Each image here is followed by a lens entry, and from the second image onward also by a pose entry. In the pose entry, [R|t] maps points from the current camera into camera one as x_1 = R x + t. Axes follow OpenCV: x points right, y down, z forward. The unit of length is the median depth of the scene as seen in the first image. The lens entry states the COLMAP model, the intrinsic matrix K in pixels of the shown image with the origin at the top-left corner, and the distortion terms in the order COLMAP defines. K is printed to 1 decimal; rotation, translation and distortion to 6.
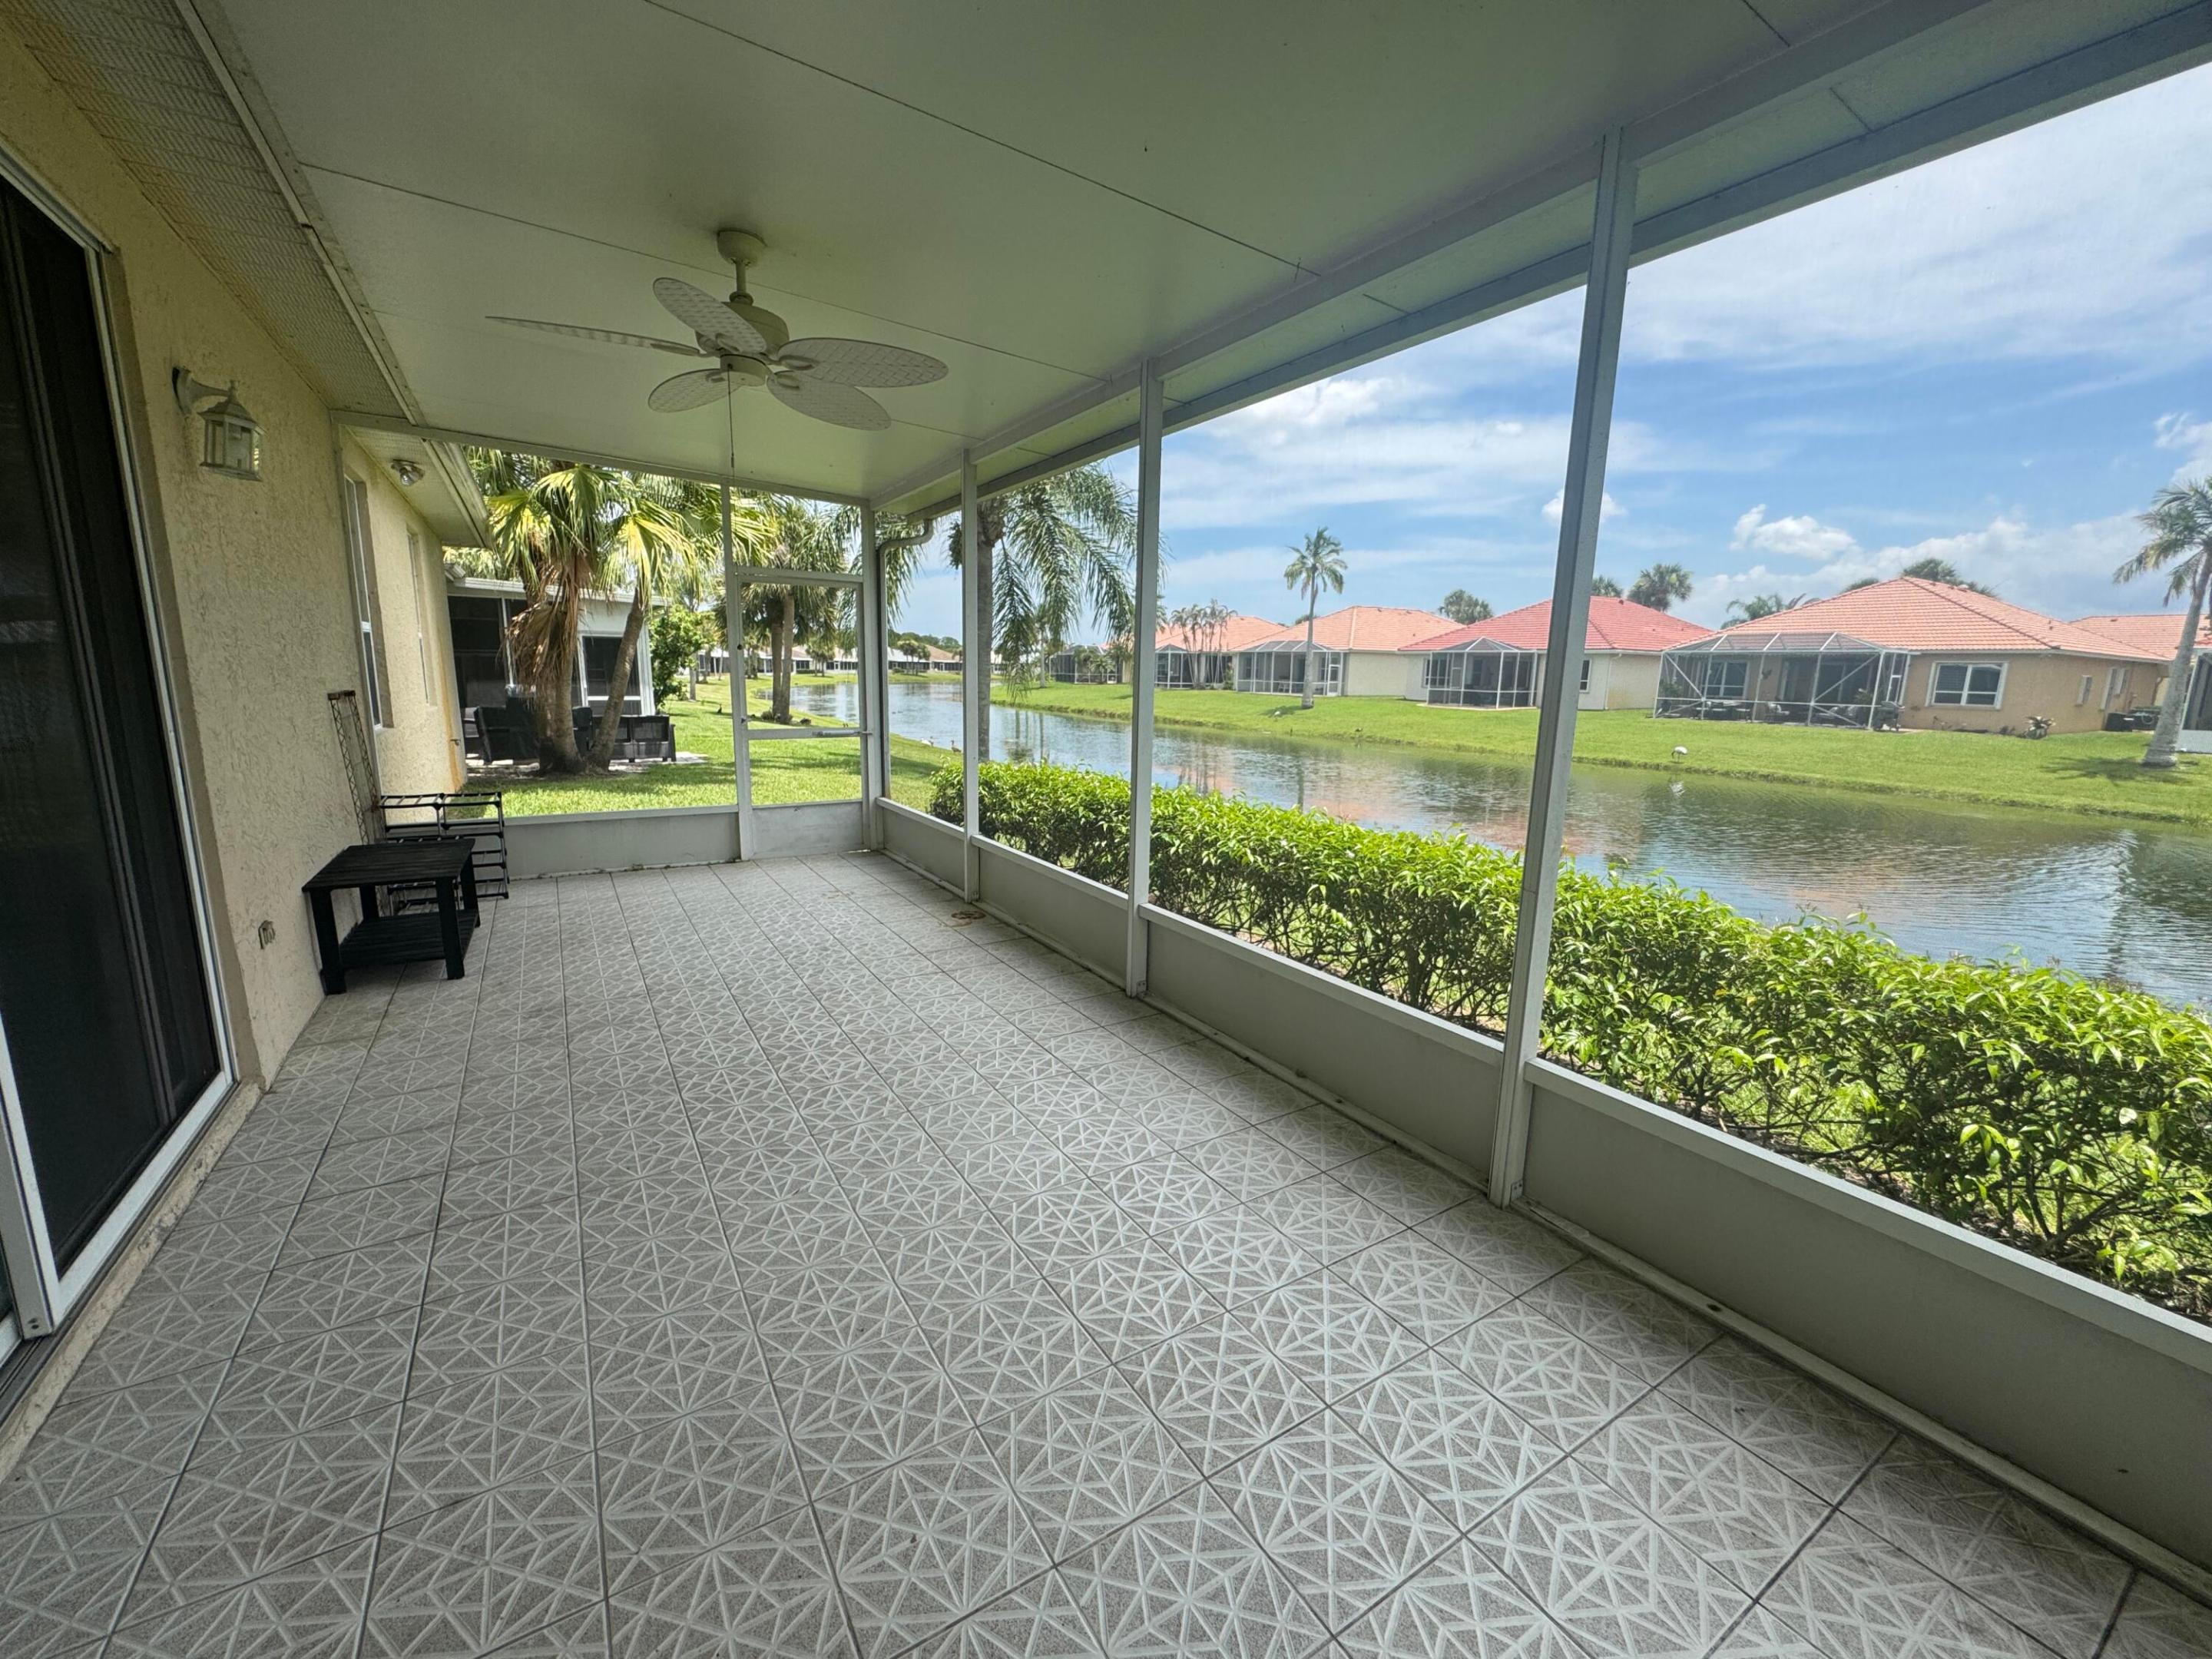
lens RADIAL K [[885.6, 0, 1105.0], [0, 885.6, 767.8], [0, 0, 1]] dist [0.000682, 0.000102]
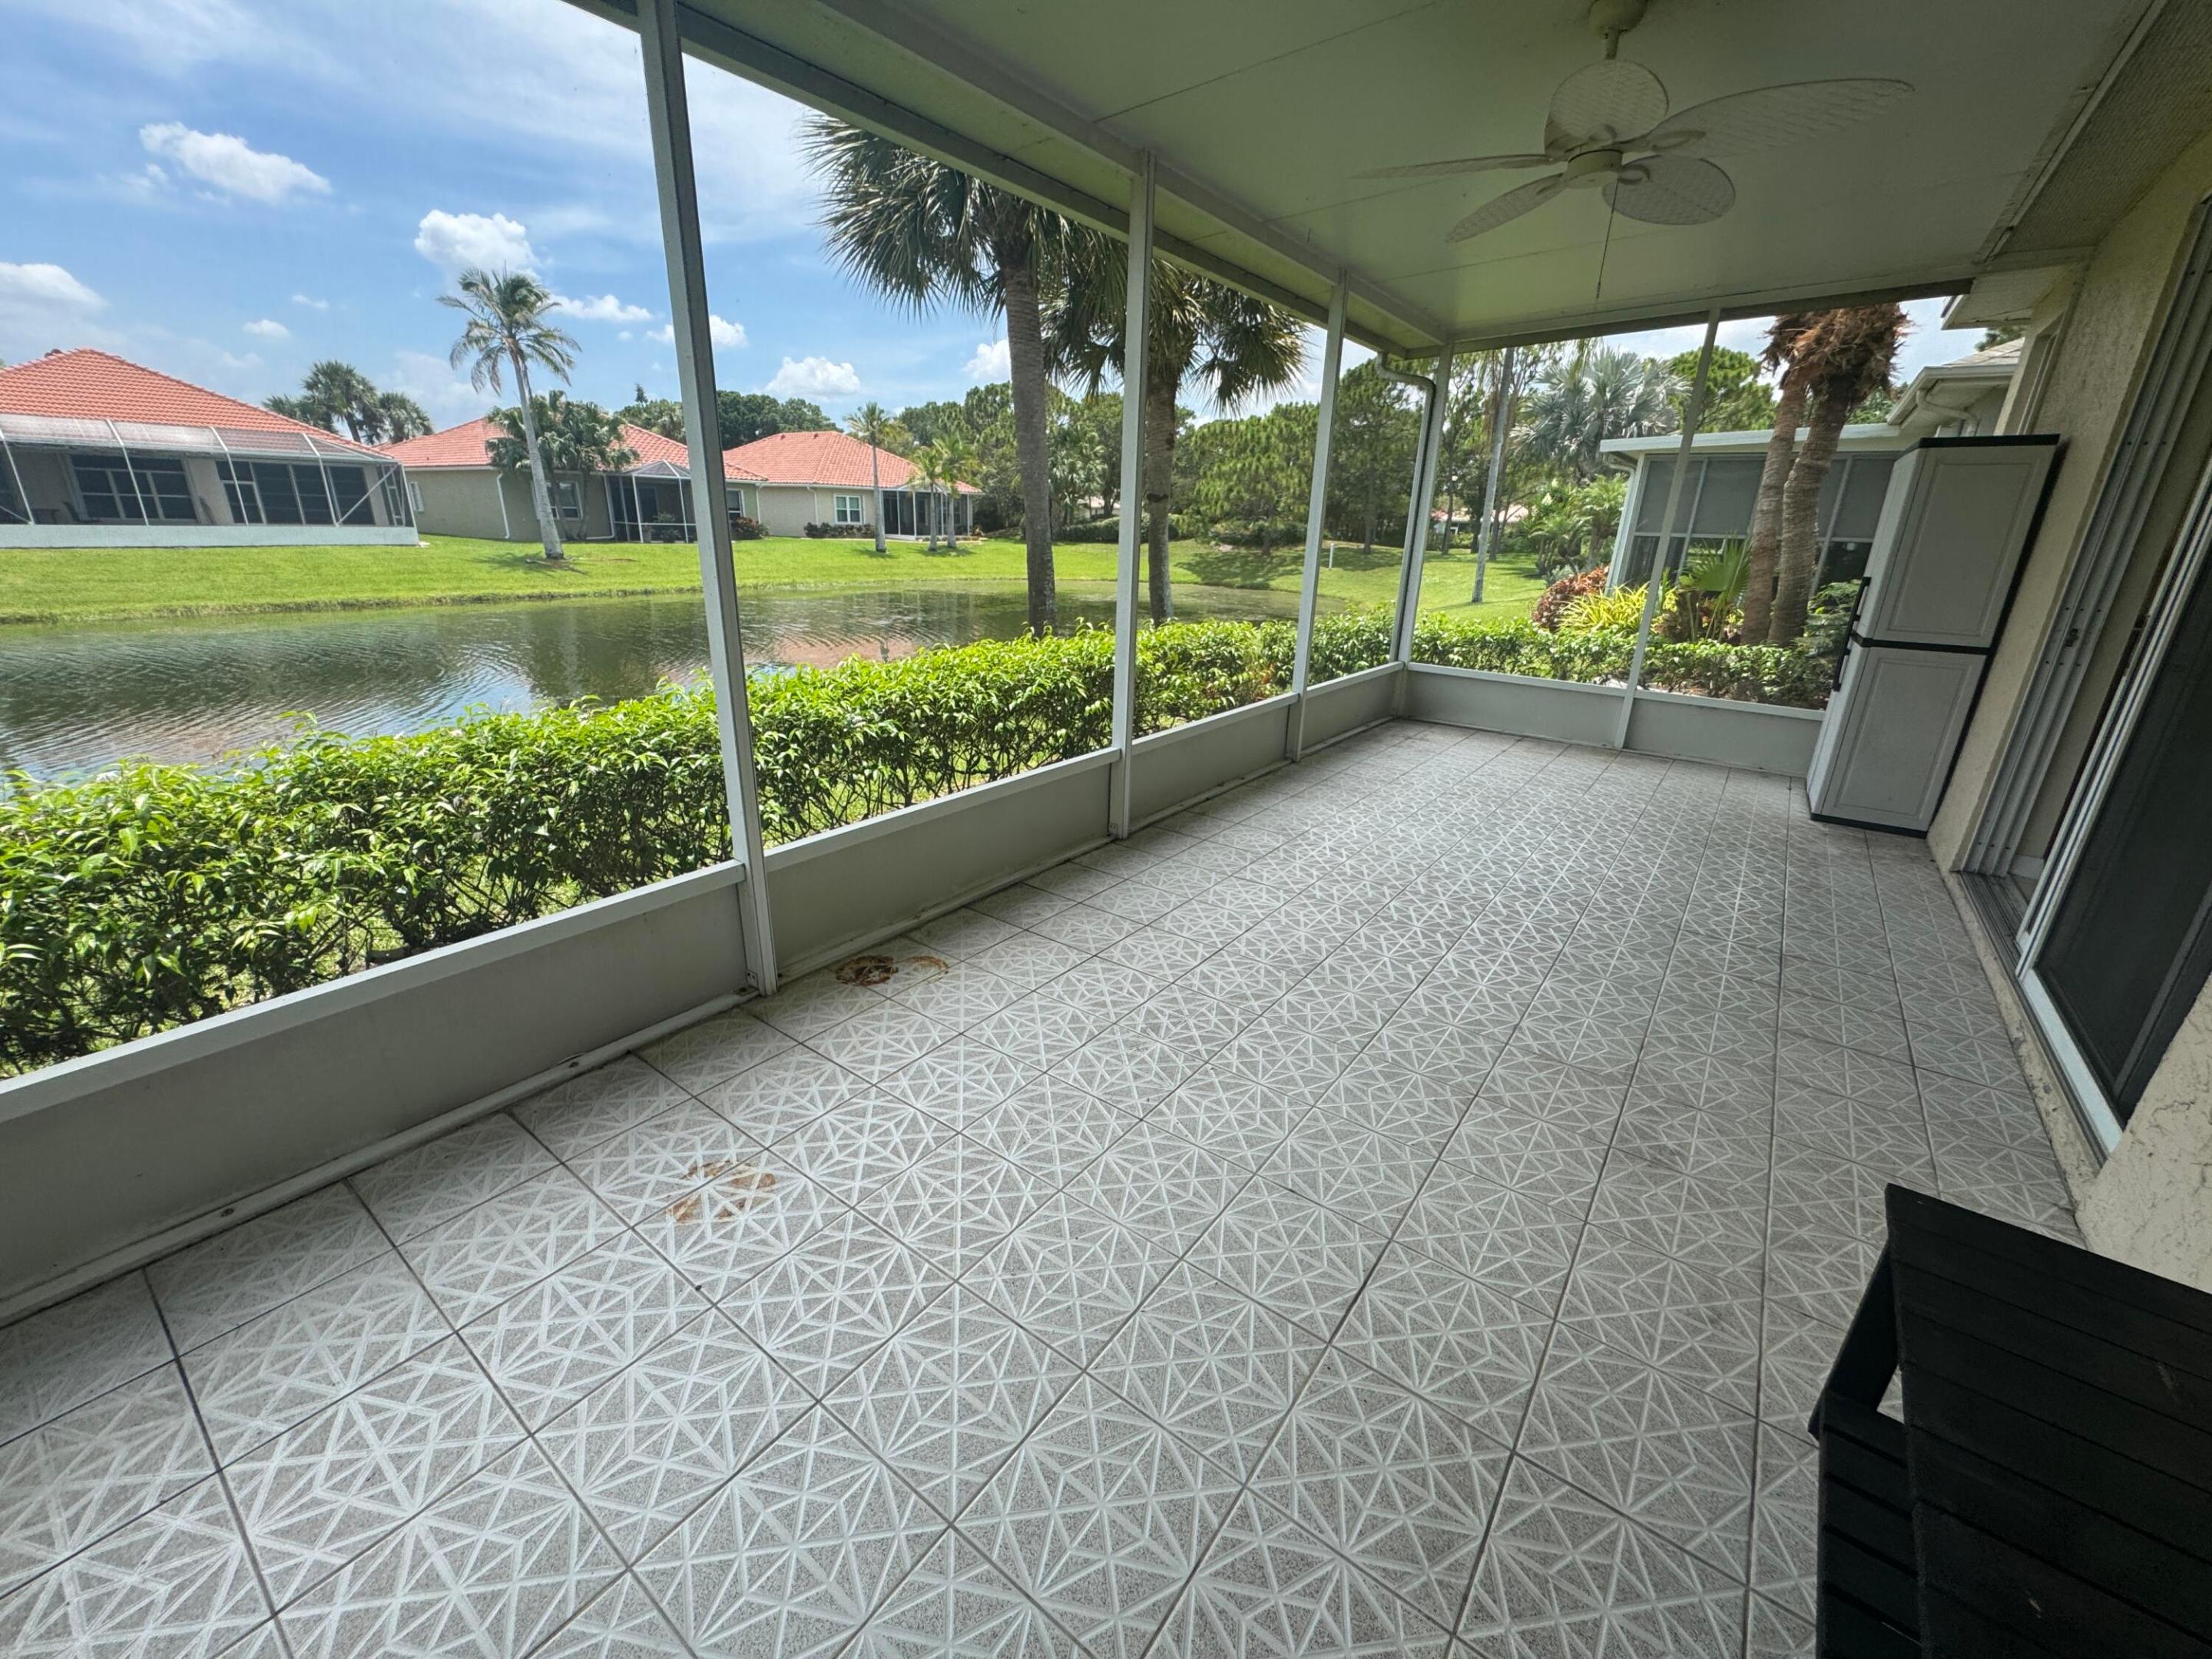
lens RADIAL K [[882.4, 0, 1028.2], [0, 882.4, 831.5], [0, 0, 1]] dist [-0.001406, -0.000101]
pose [[-0.301671, -0.347846, 0.887693, -0.678059], [0.073342, 0.919843, 0.385369, -0.130031], [-0.950587, 0.181359, -0.251978, 1.063260]]
